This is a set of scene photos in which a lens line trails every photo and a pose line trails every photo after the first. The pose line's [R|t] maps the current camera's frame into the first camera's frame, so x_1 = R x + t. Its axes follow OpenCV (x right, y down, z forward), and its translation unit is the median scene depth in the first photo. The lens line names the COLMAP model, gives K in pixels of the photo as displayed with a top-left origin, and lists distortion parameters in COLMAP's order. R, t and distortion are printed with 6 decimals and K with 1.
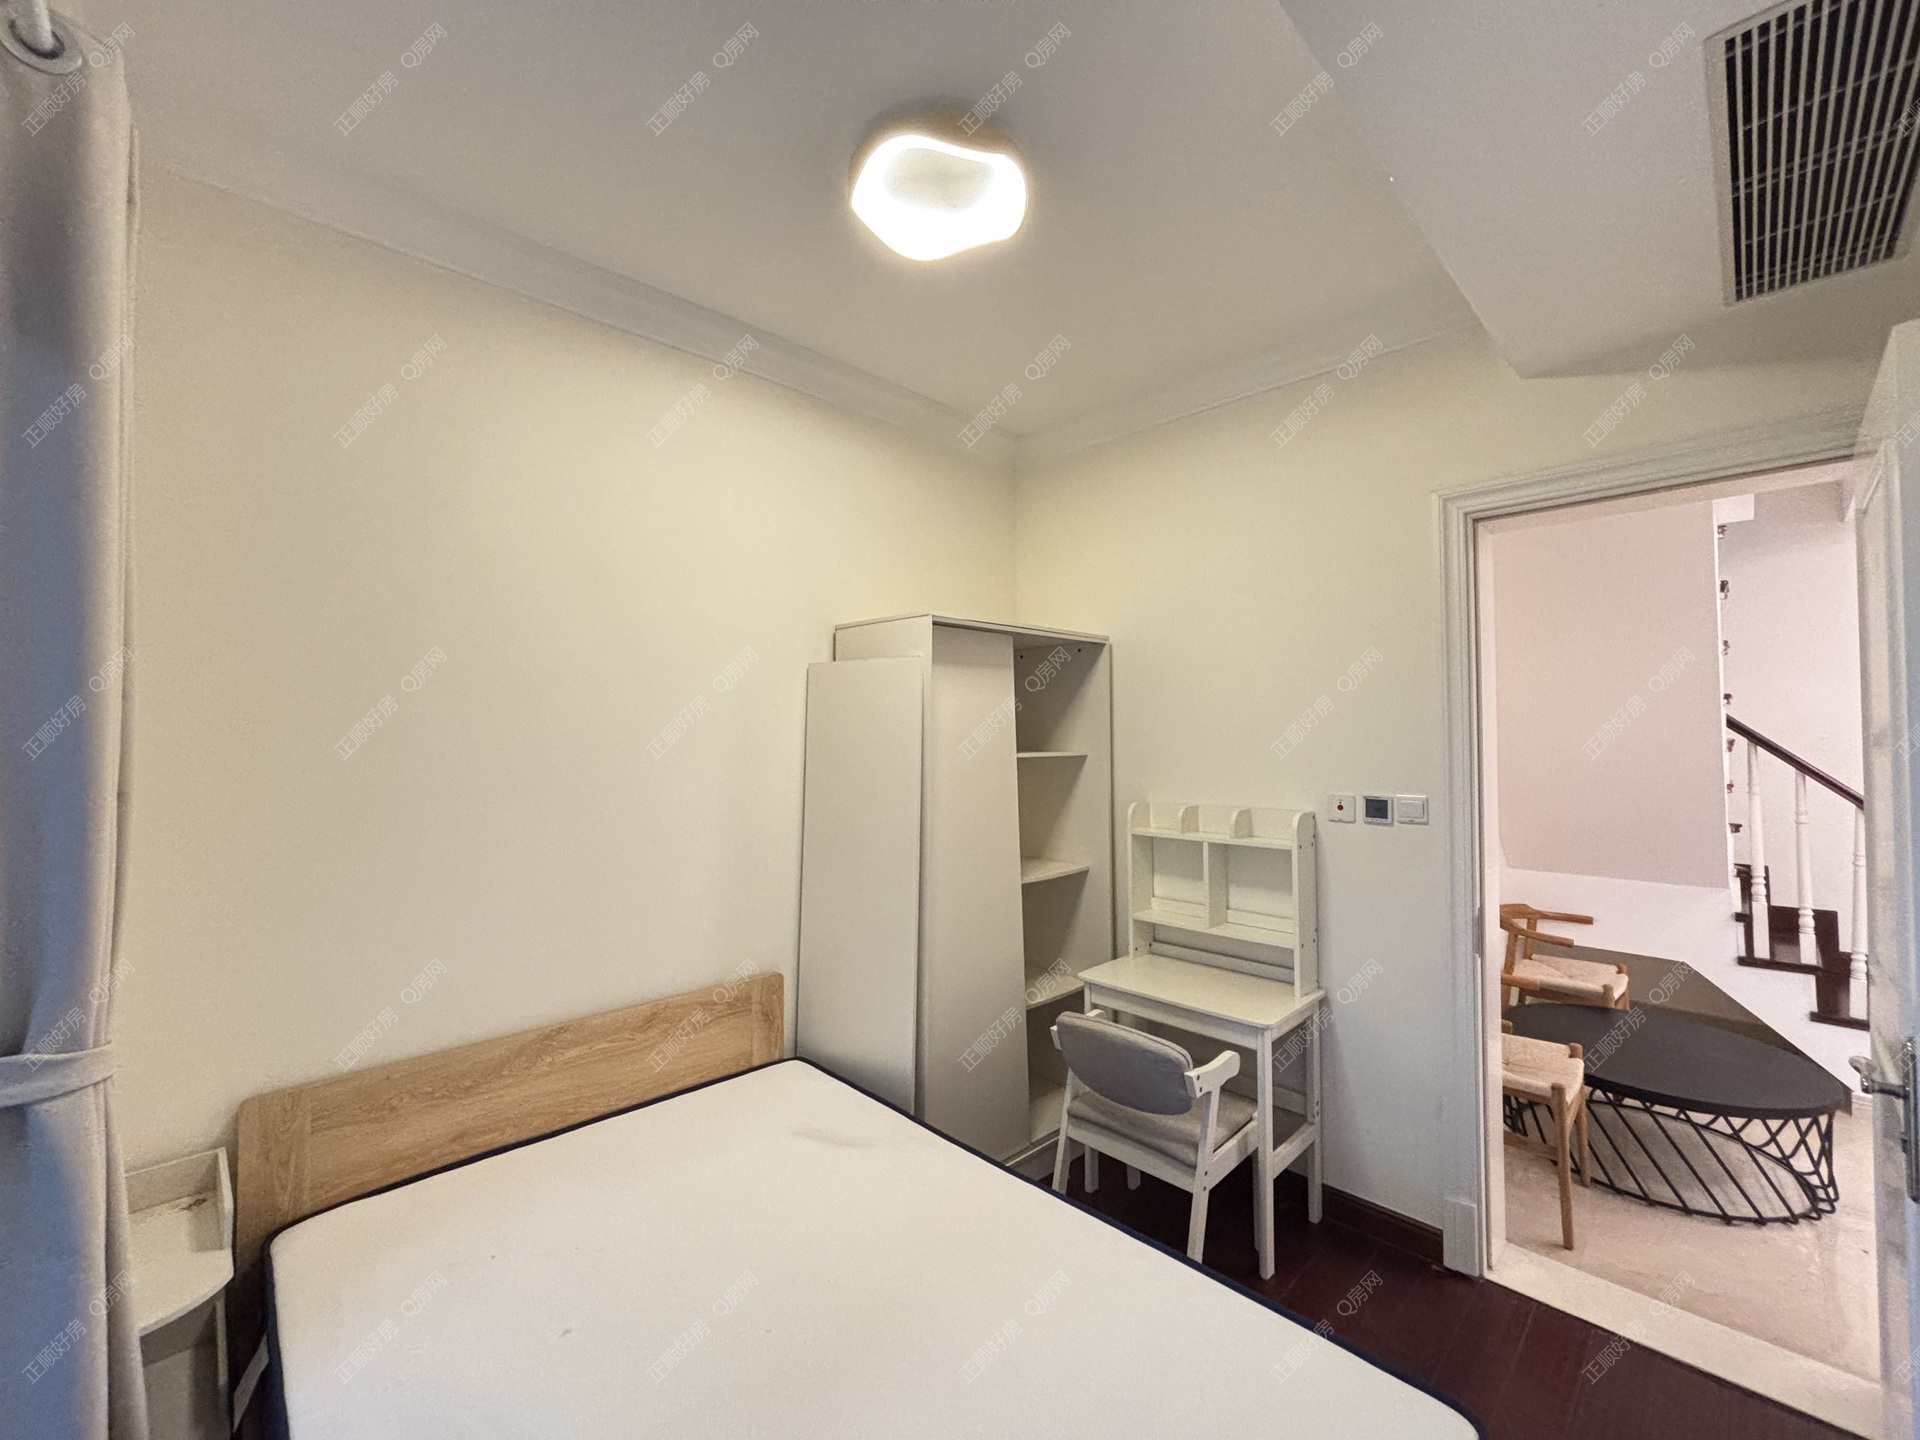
lens RADIAL K [[771.4, 0, 949.2], [0, 771.4, 719.6], [0, 0, 1]] dist [-0.001100, 0.000215]
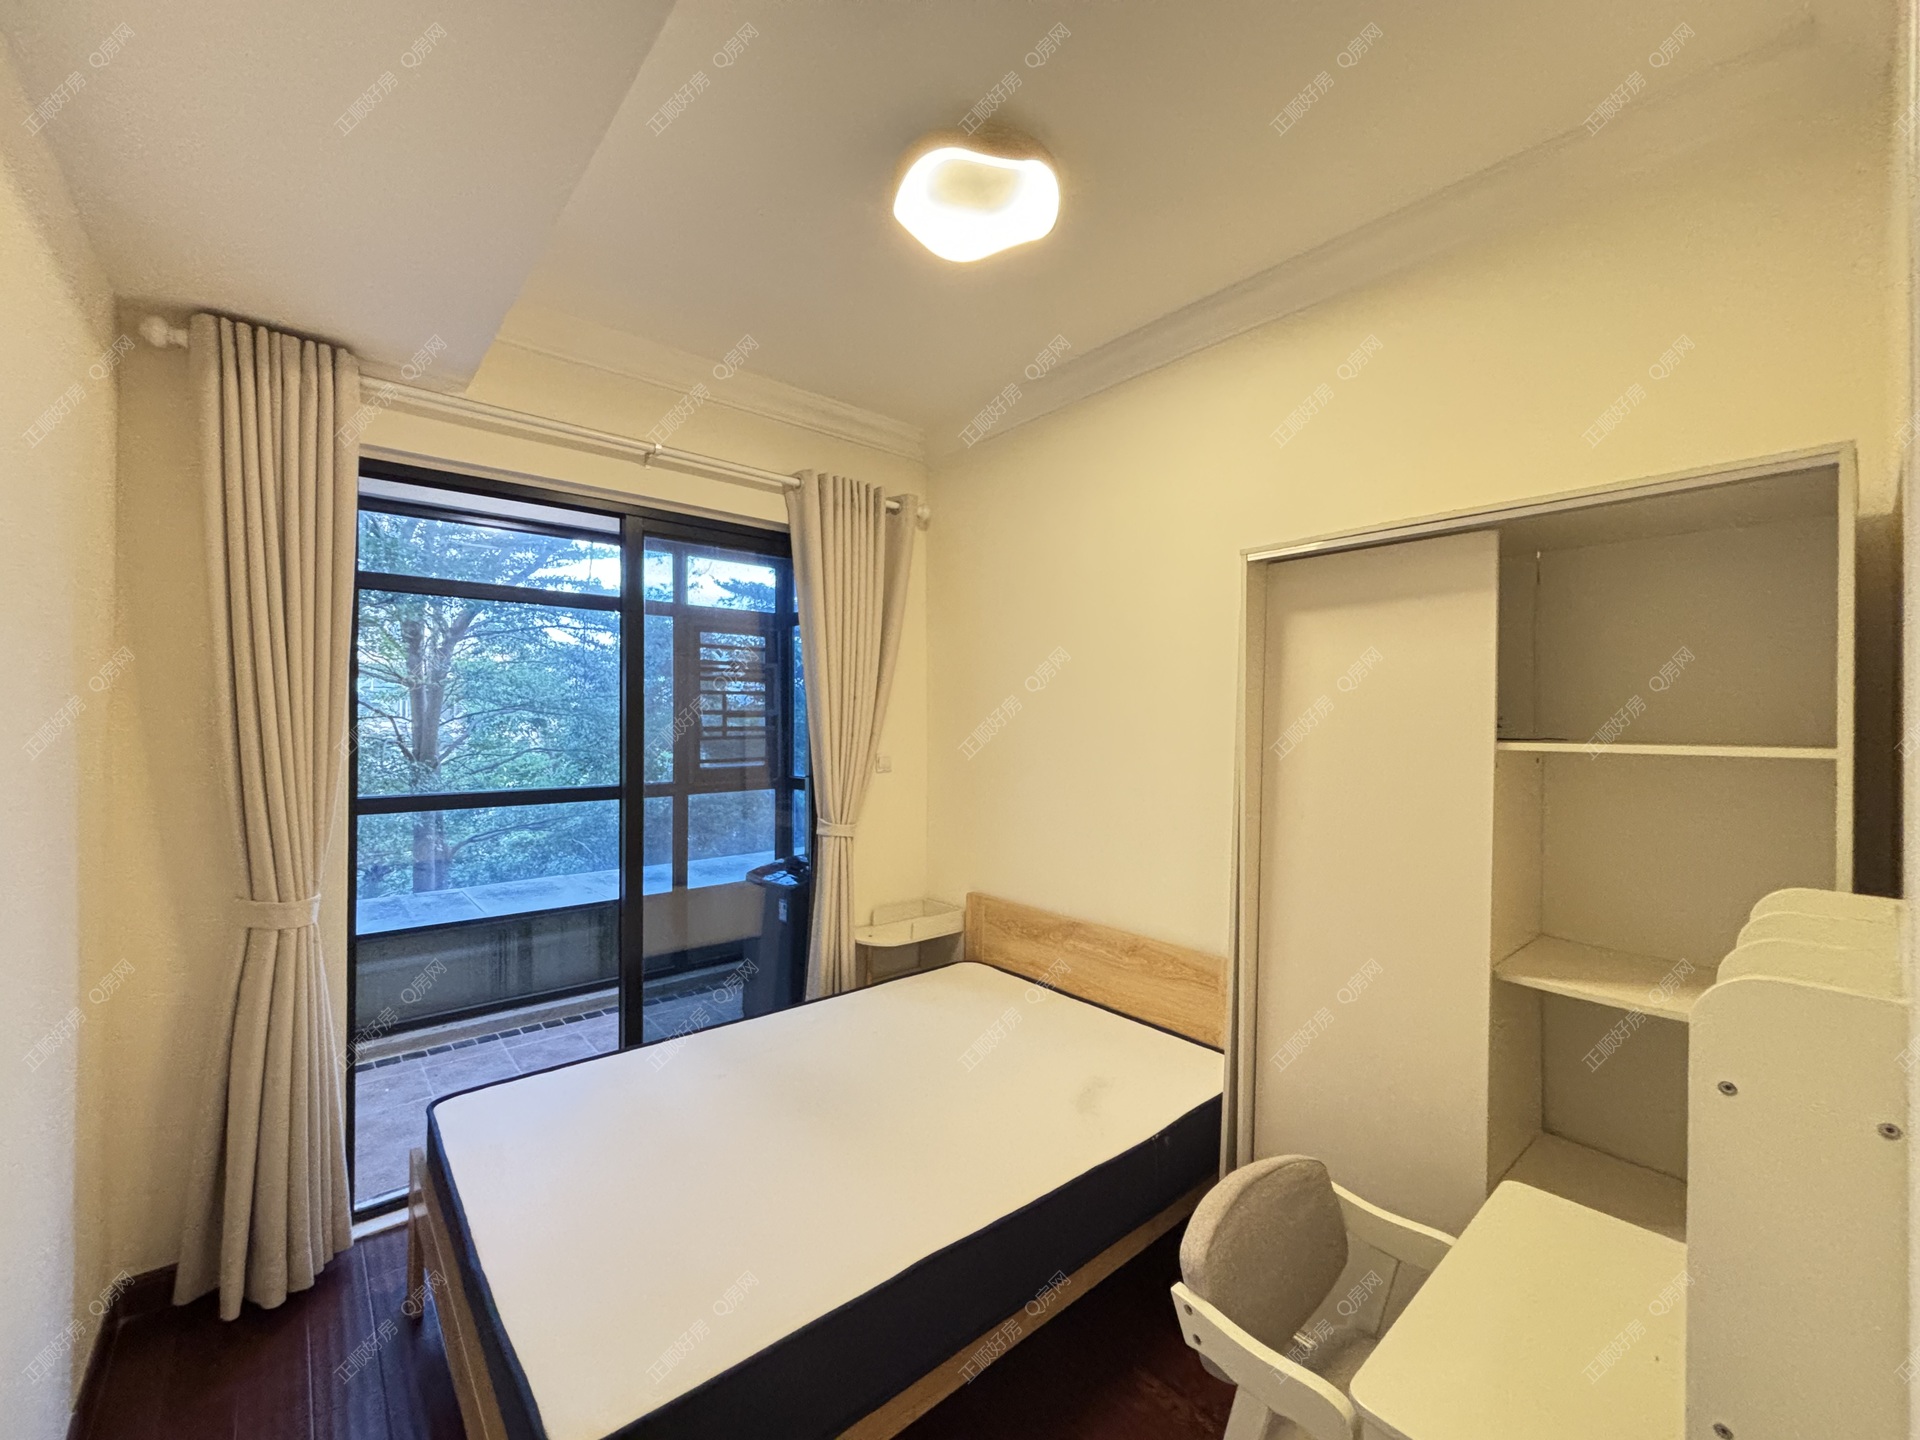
lens RADIAL K [[771.4, 0, 949.2], [0, 771.4, 719.6], [0, 0, 1]] dist [-0.001100, 0.000215]
pose [[-0.065644, 0.006428, -0.997822, 0.659063], [0.023291, 0.999717, 0.004908, 0.016203], [0.997571, -0.022918, -0.065775, 0.643599]]
